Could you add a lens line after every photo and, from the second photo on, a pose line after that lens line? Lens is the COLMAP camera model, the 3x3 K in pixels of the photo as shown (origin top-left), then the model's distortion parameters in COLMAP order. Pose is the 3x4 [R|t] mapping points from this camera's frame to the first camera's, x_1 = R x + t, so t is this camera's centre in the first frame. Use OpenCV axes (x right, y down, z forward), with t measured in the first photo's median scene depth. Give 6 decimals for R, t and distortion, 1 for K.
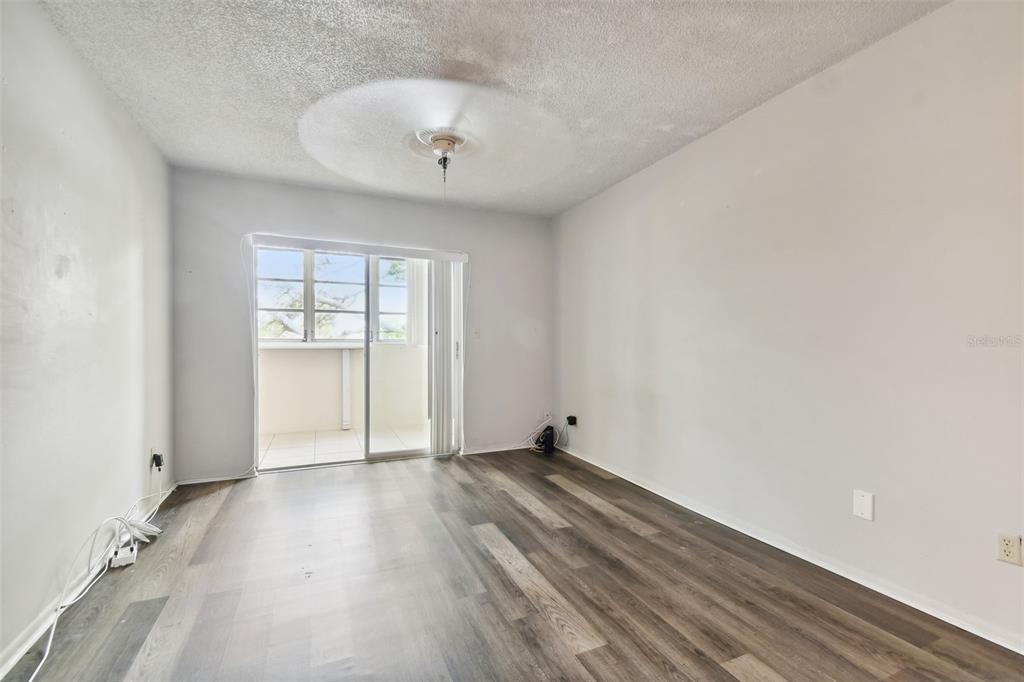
lens RADIAL K [[452.6, 0, 512.0], [0, 452.6, 341.0], [0, 0, 1]] dist [0.000971, -0.000248]
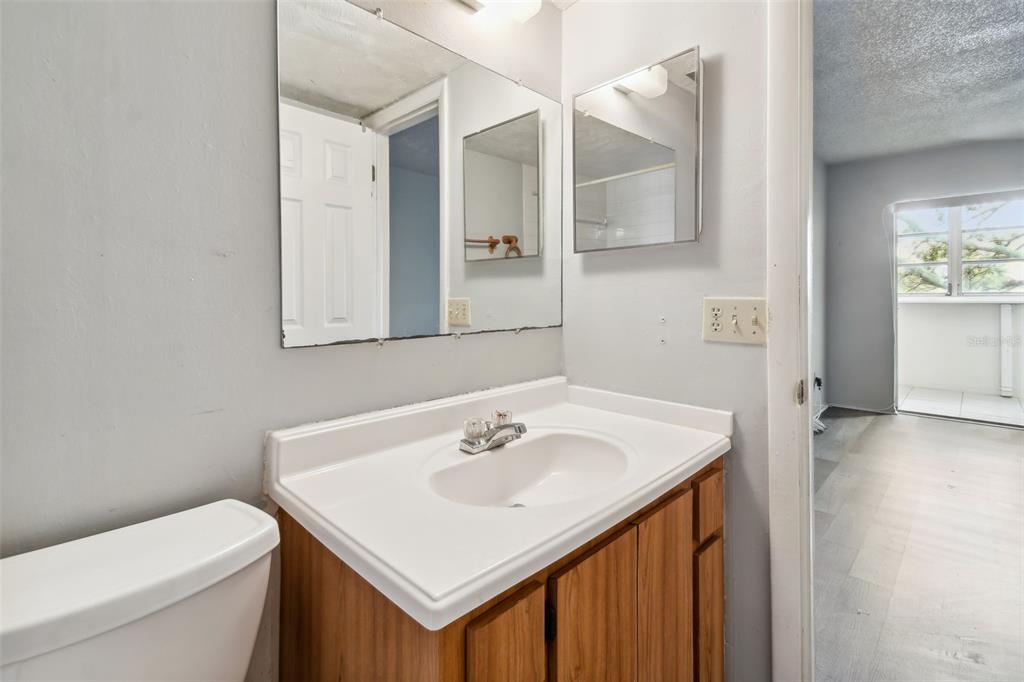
lens RADIAL K [[472.0, 0, 513.3], [0, 472.0, 296.1], [0, 0, 1]] dist [-0.014008, -0.000248]
pose [[0.377841, 0.002261, -0.925868, 0.215778], [0.002463, 0.999991, 0.003447, -0.006529], [0.925867, -0.003583, 0.377832, -0.457305]]
